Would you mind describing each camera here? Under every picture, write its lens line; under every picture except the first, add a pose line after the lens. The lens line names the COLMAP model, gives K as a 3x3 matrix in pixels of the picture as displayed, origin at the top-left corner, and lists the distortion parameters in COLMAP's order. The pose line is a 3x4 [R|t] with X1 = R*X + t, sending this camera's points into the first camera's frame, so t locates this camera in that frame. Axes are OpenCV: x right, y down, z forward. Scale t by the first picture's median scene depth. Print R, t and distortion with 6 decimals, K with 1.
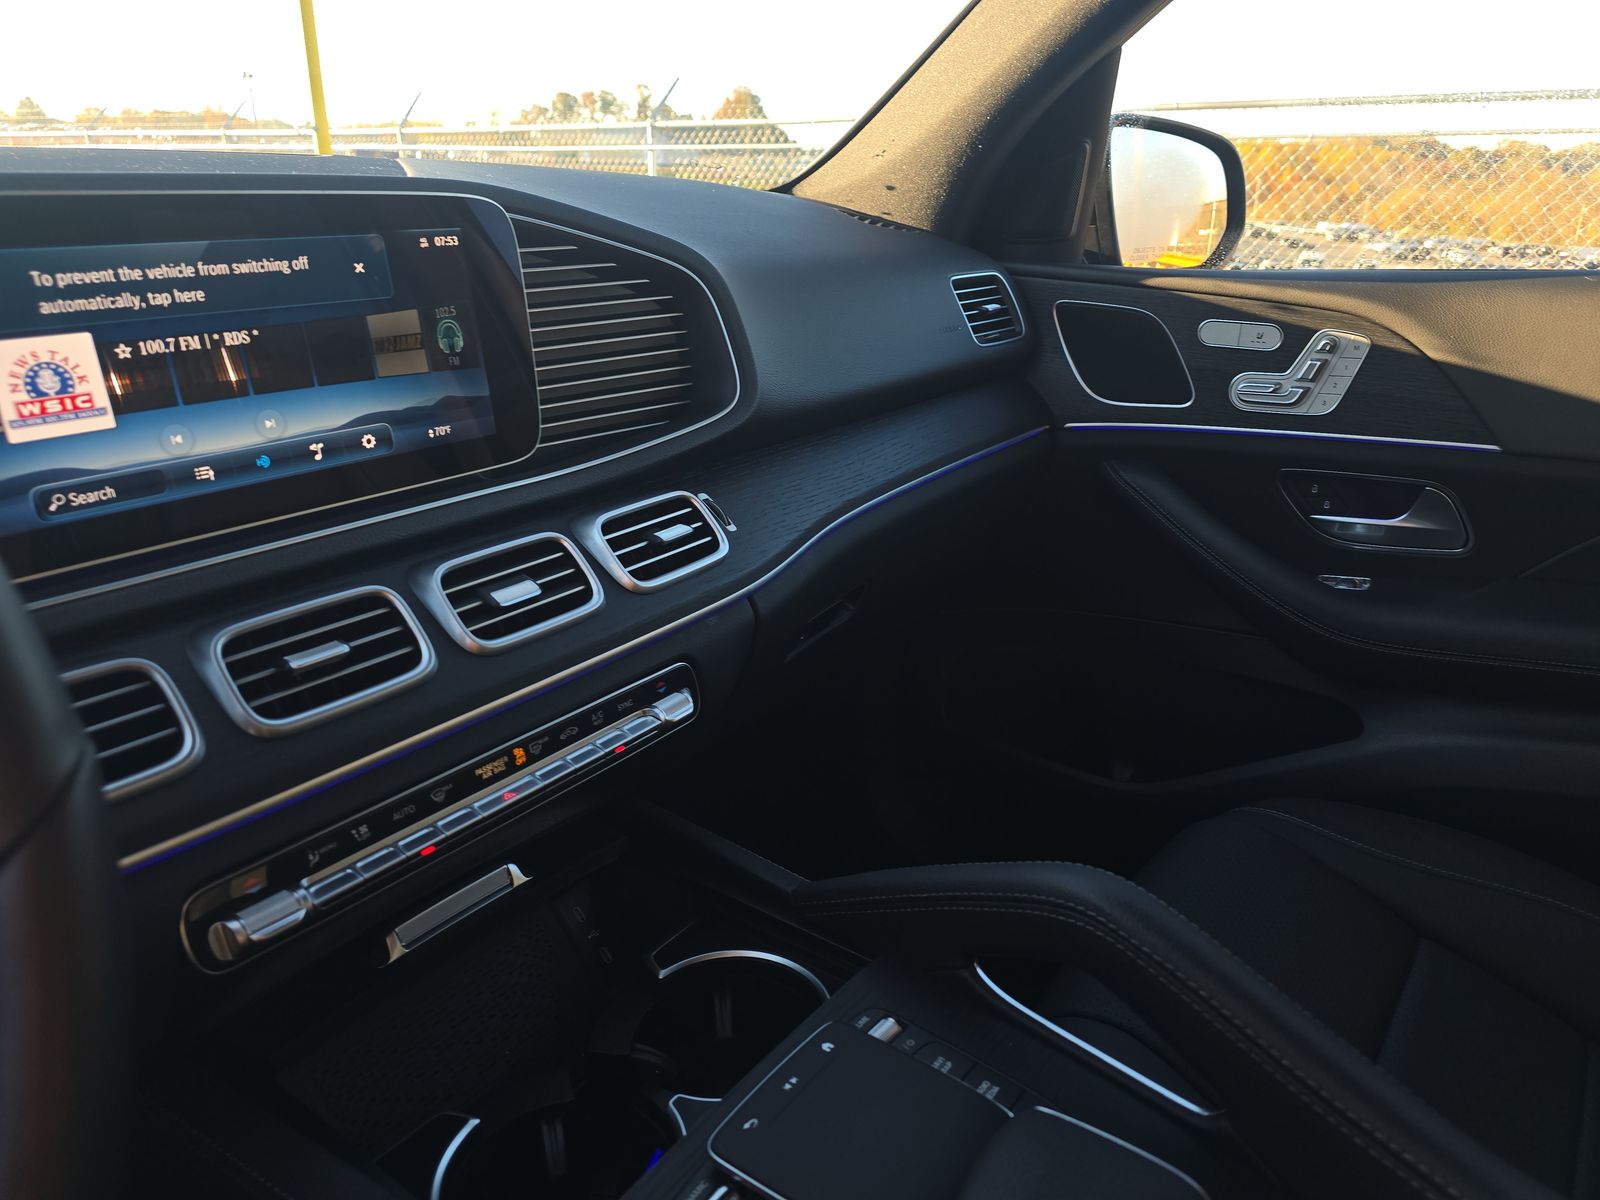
lens RADIAL K [[1100.2, 0, 800.0], [0, 1100.2, 600.0], [0, 0, 1]] dist [0.001366, -0.001972]
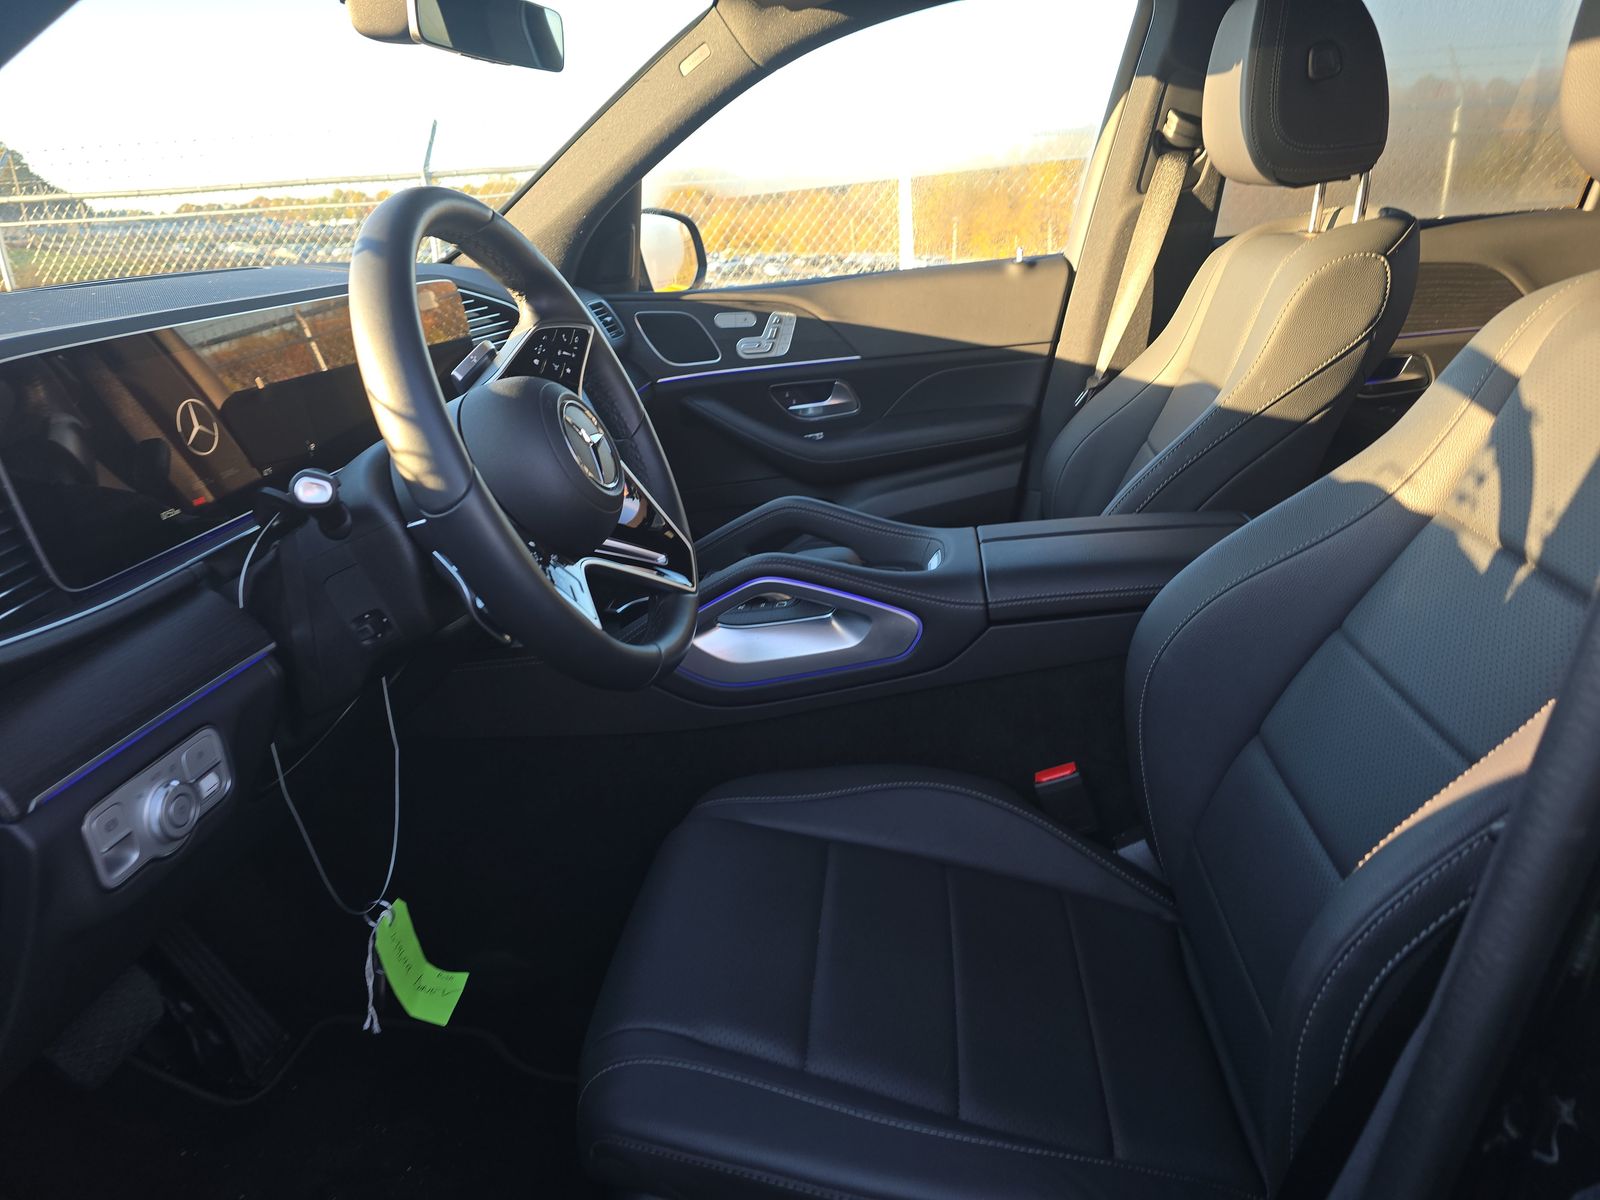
lens RADIAL K [[1100.2, 0, 800.0], [0, 1100.2, 600.0], [0, 0, 1]] dist [0.001366, -0.001972]
pose [[0.776385, -0.246144, 0.580207, -0.719159], [0.267178, 0.962311, 0.050731, 0.154626], [-0.570826, 0.115632, 0.812888, -0.540684]]
